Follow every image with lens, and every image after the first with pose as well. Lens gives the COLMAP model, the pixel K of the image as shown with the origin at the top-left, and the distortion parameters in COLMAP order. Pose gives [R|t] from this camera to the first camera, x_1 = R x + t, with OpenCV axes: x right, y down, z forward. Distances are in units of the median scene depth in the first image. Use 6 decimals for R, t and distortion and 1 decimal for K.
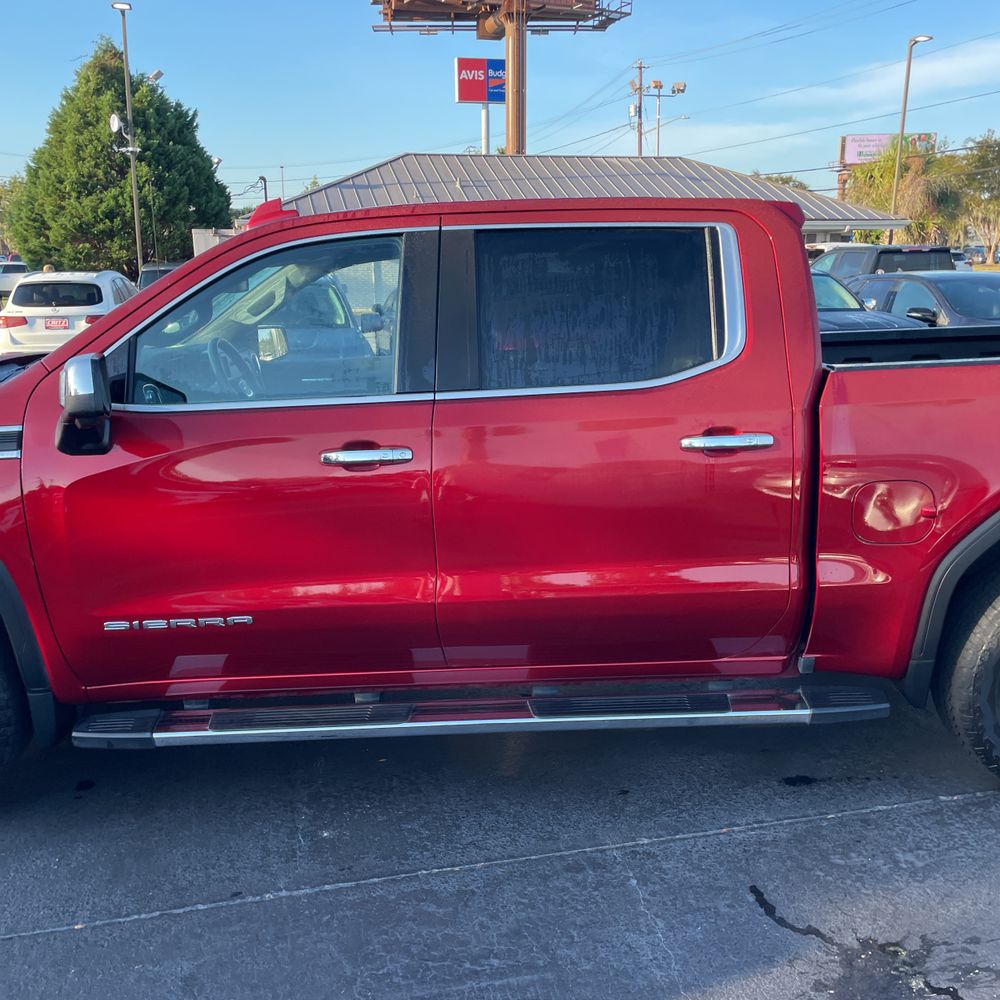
lens RADIAL K [[1008.4, 0, 497.5], [0, 1008.4, 521.3], [0, 0, 1]] dist [0.092502, -0.115722]
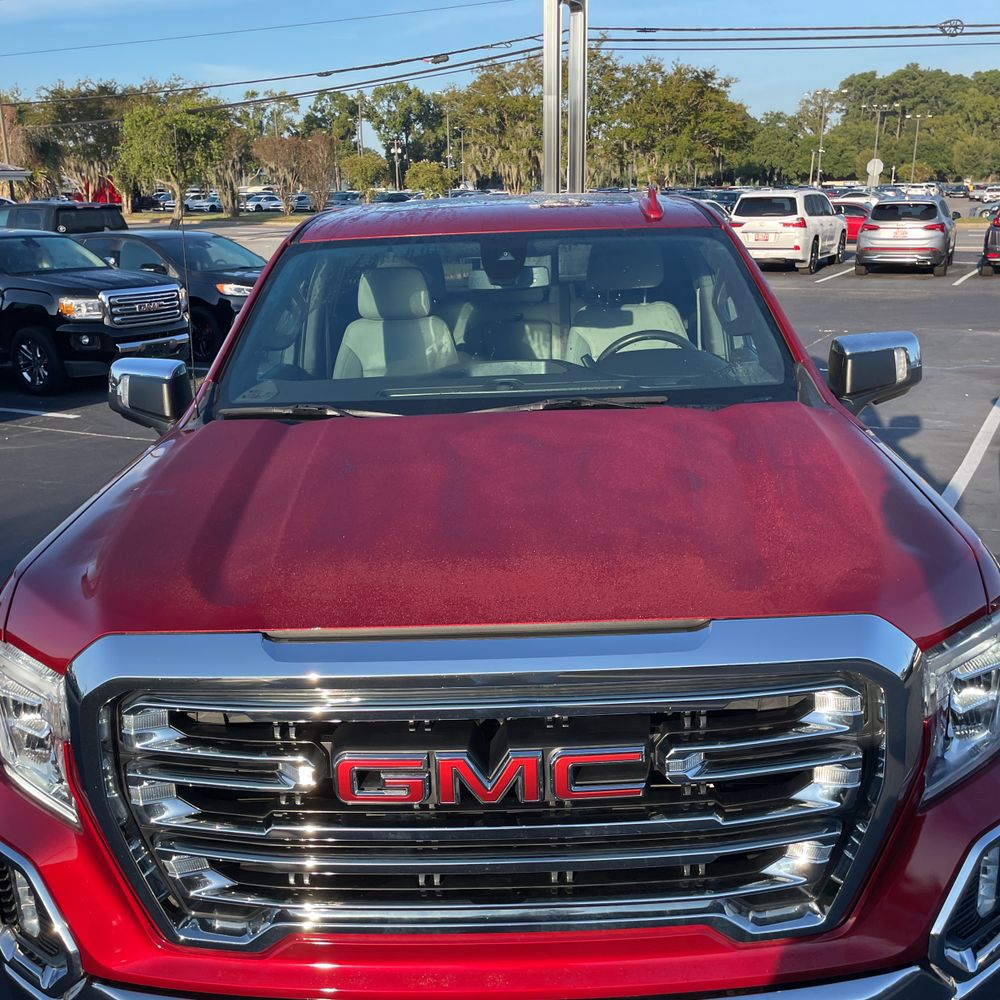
lens RADIAL K [[1011.6, 0, 523.2], [0, 1011.6, 509.5], [0, 0, 1]] dist [0.092731, -0.123242]
pose [[0.667377, -0.220228, 0.711412, -0.068245], [0.192854, 0.973796, 0.120536, 0.000784], [-0.719316, 0.056756, 0.692361, -0.030511]]
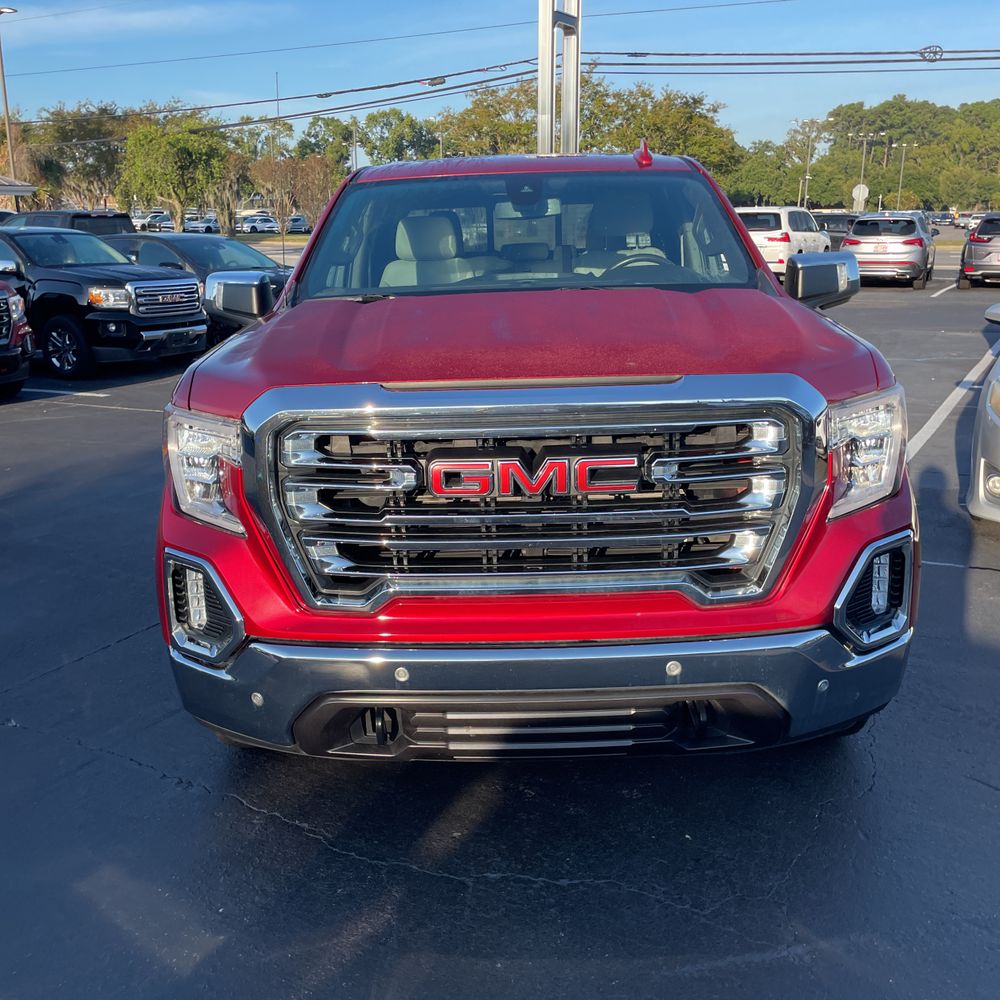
lens RADIAL K [[1012.8, 0, 514.1], [0, 1012.8, 512.7], [0, 0, 1]] dist [0.091722, -0.119919]
pose [[0.666987, -0.200418, 0.717607, -0.090001], [0.186224, 0.977416, 0.099892, 0.013431], [-0.721421, 0.067009, 0.689247, -0.043051]]
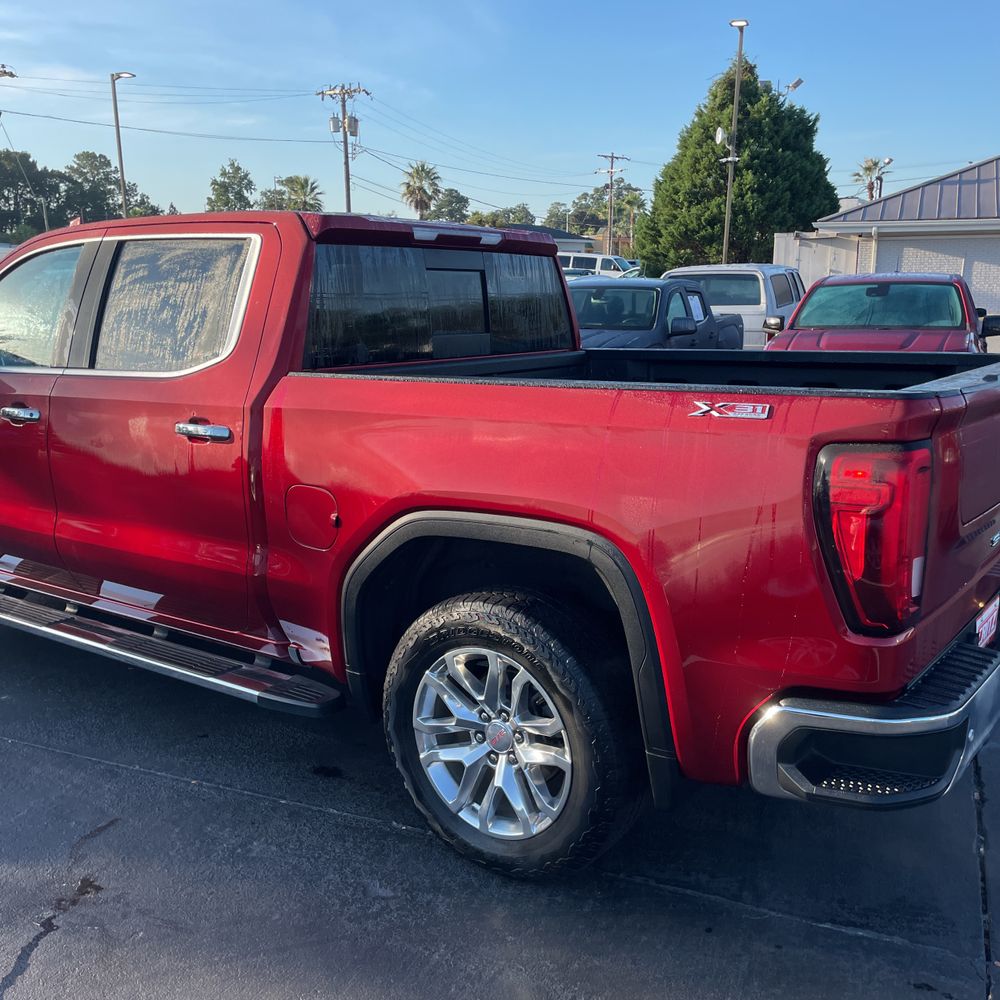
lens RADIAL K [[1012.8, 0, 514.1], [0, 1012.8, 512.7], [0, 0, 1]] dist [0.091722, -0.119919]
pose [[0.807227, 0.143457, -0.572542, 0.105941], [-0.149841, 0.988043, 0.036306, -0.007452], [0.570905, 0.056483, 0.819071, 0.026111]]
